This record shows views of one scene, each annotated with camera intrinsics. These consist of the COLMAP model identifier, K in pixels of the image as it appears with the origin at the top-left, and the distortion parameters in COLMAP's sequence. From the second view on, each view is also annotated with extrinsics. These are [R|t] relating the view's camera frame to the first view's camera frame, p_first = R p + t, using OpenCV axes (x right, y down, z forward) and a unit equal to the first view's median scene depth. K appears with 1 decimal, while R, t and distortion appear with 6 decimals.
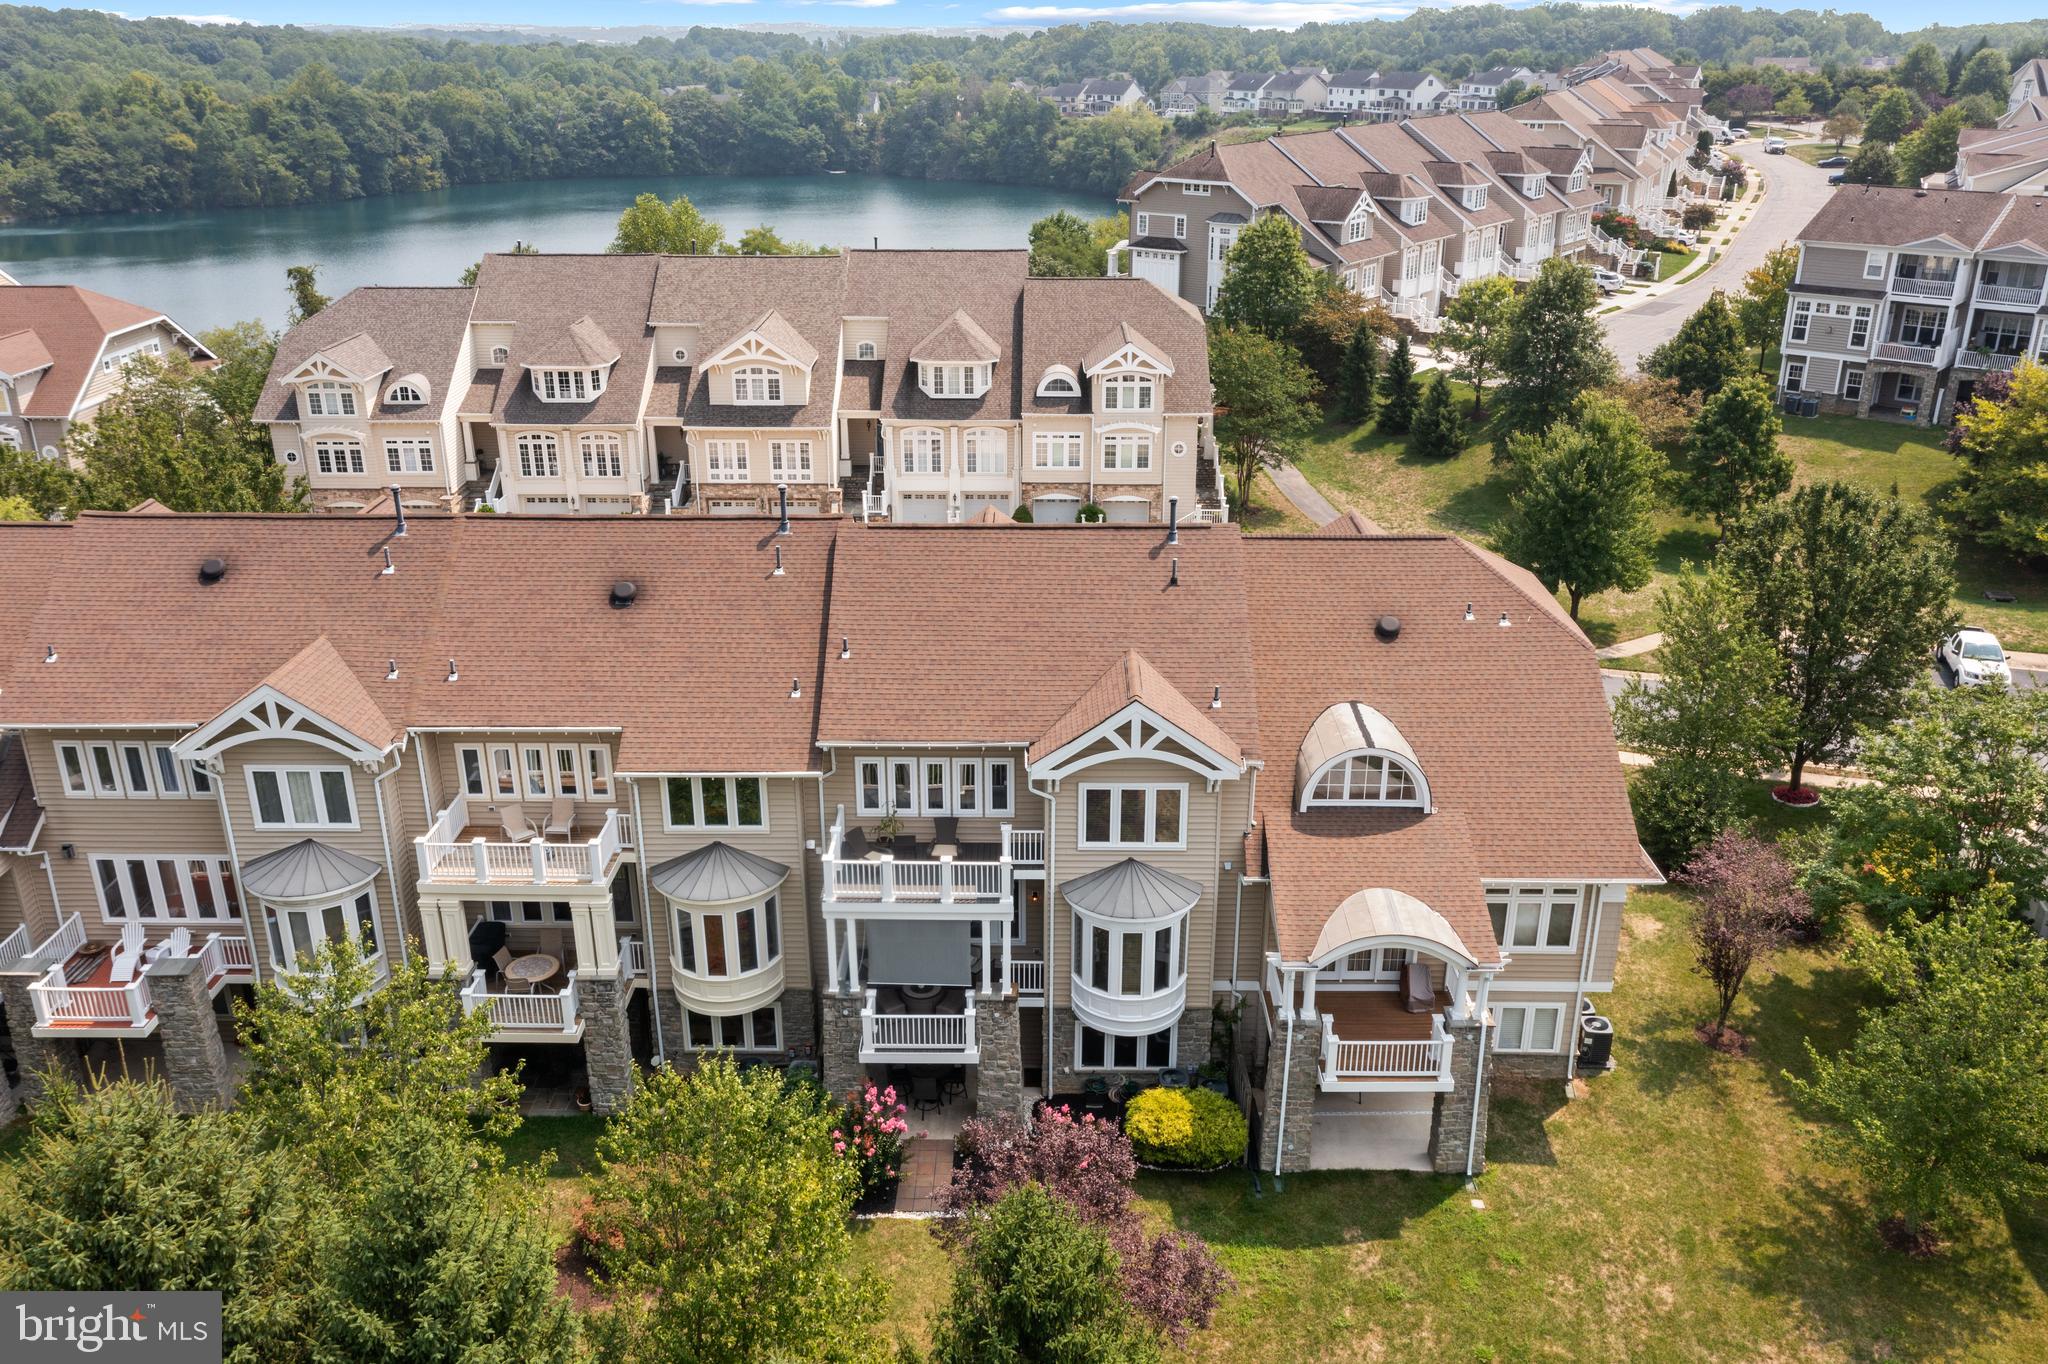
lens RADIAL K [[1633.2, 0, 1030.6], [0, 1633.2, 682.2], [0, 0, 1]] dist [-0.004506, 0.012681]
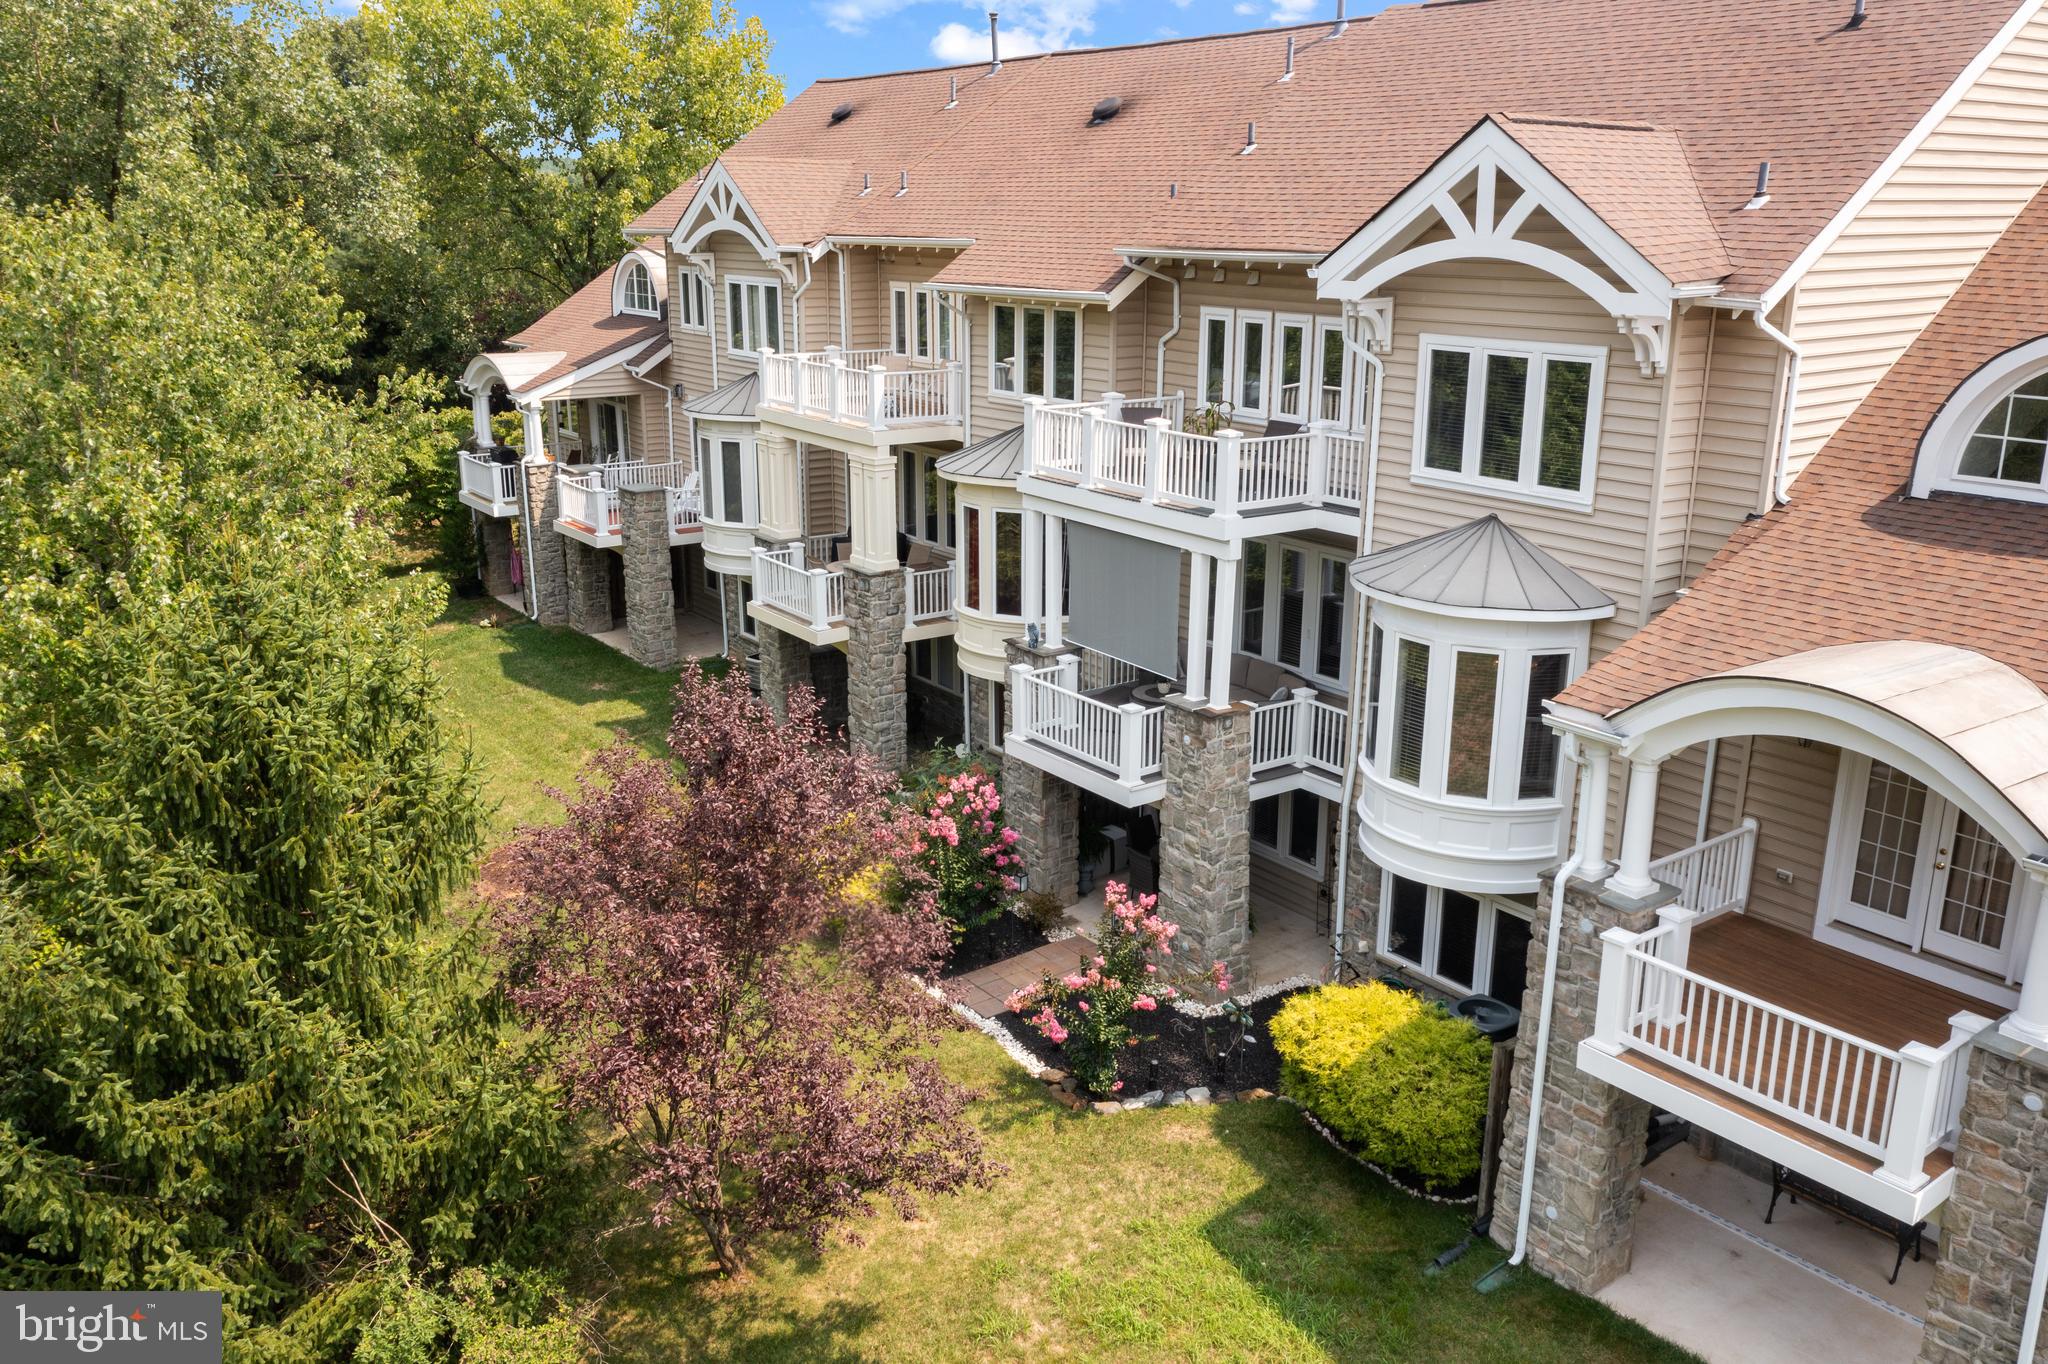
lens RADIAL K [[1633.2, 0, 1030.6], [0, 1633.2, 682.2], [0, 0, 1]] dist [-0.004506, 0.012681]
pose [[0.600378, 0.227257, -0.766747, 0.166676], [-0.305840, 0.951137, 0.042430, 0.081204], [0.738924, 0.209027, 0.640546, 0.275376]]
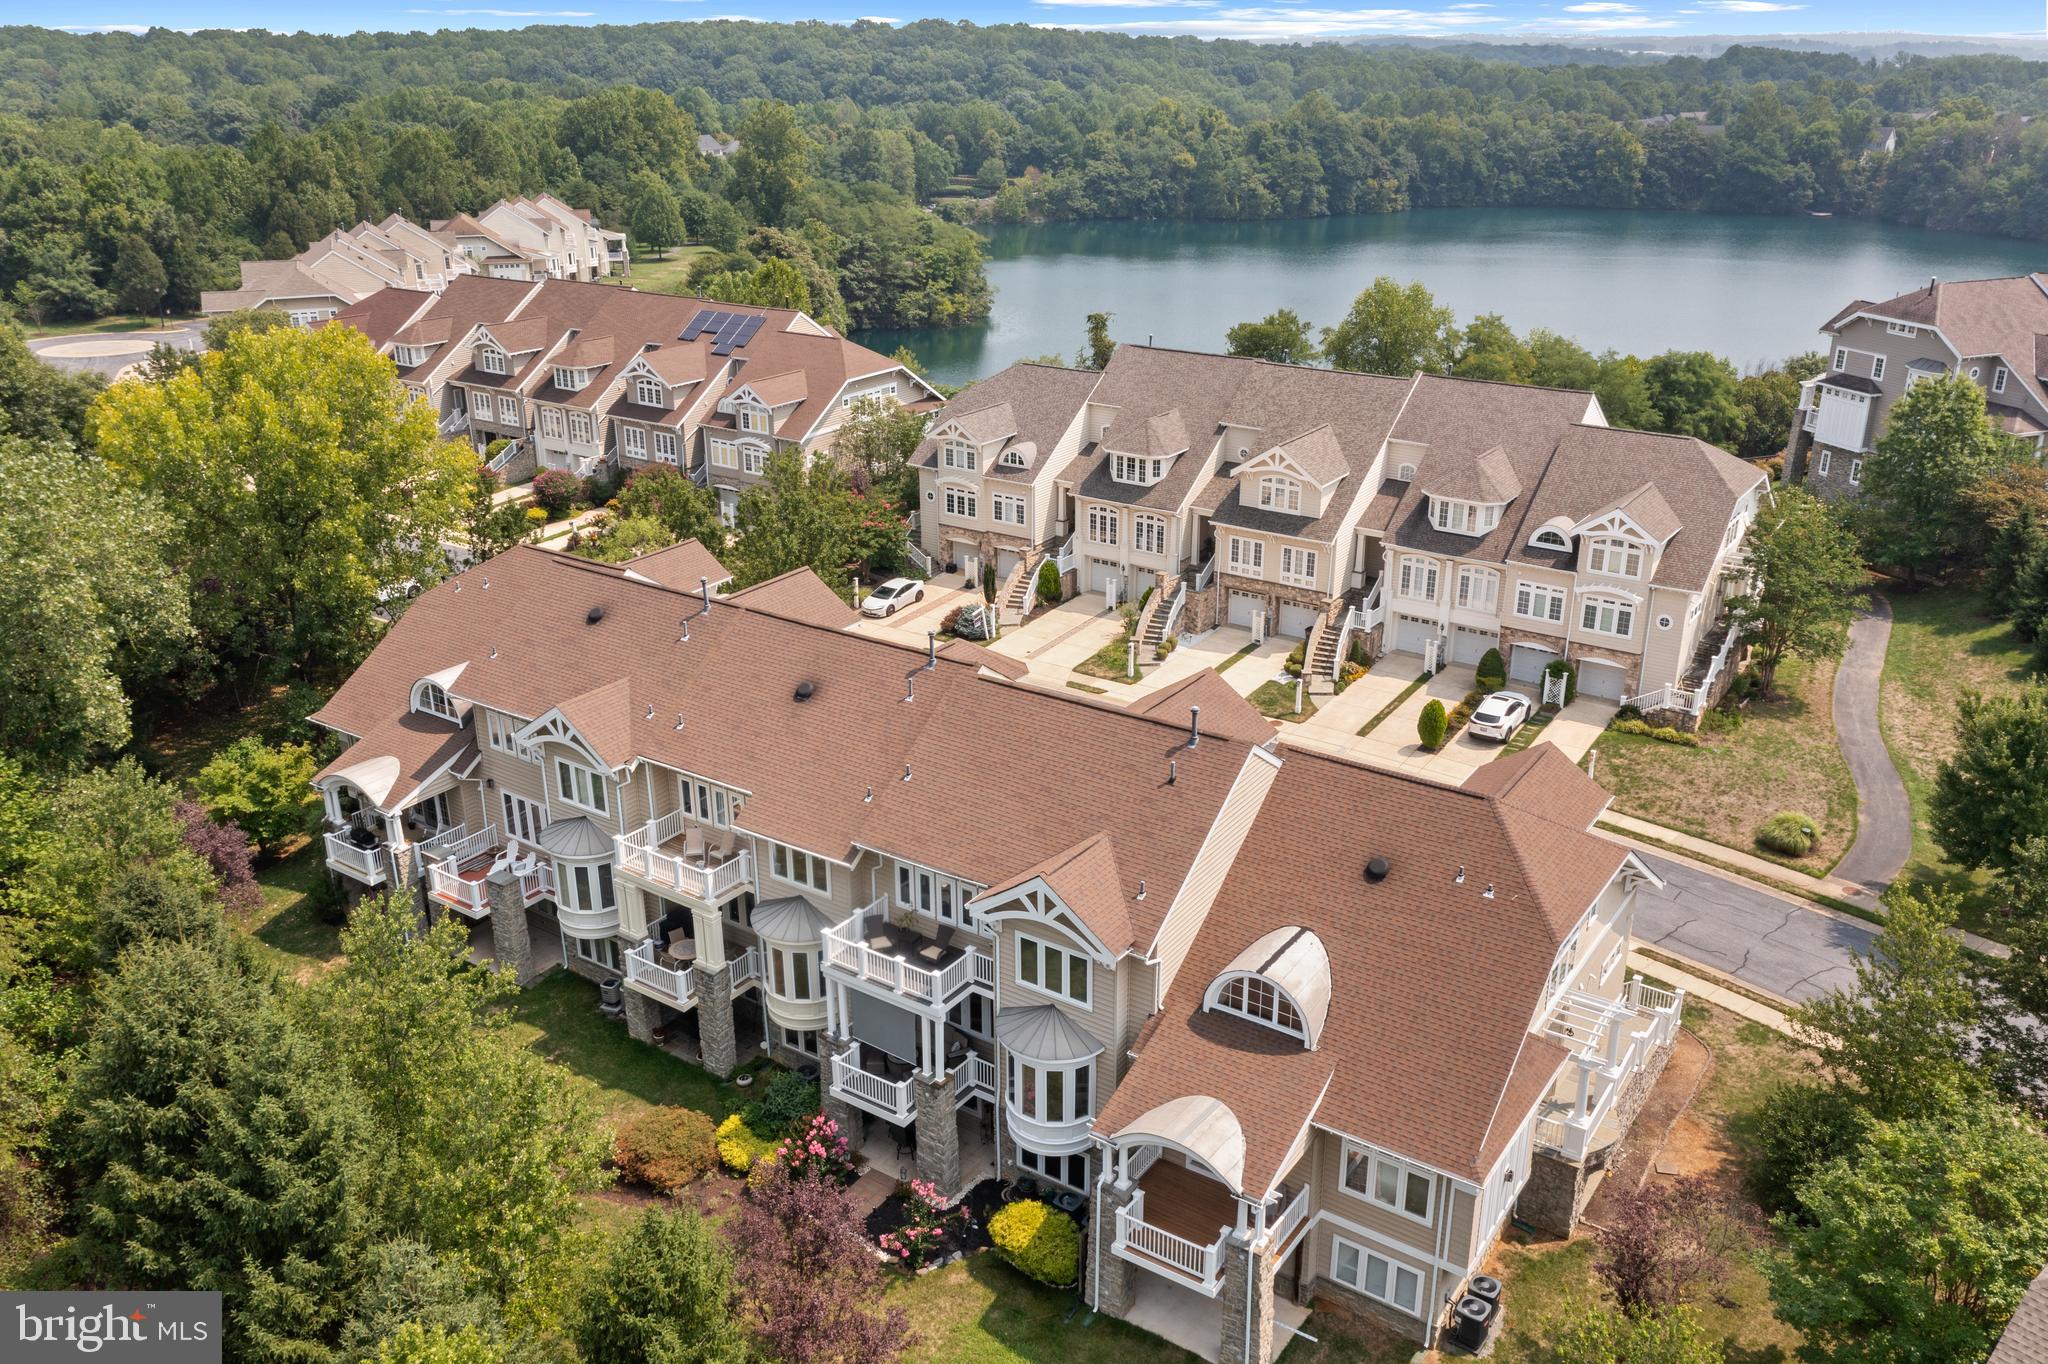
lens RADIAL K [[1633.2, 0, 1030.6], [0, 1633.2, 682.2], [0, 0, 1]] dist [-0.004506, 0.012681]
pose [[0.831957, 0.202844, -0.516432, 0.279193], [-0.205289, 0.977258, 0.053133, -0.081547], [0.515465, 0.061813, 0.854678, -0.010965]]
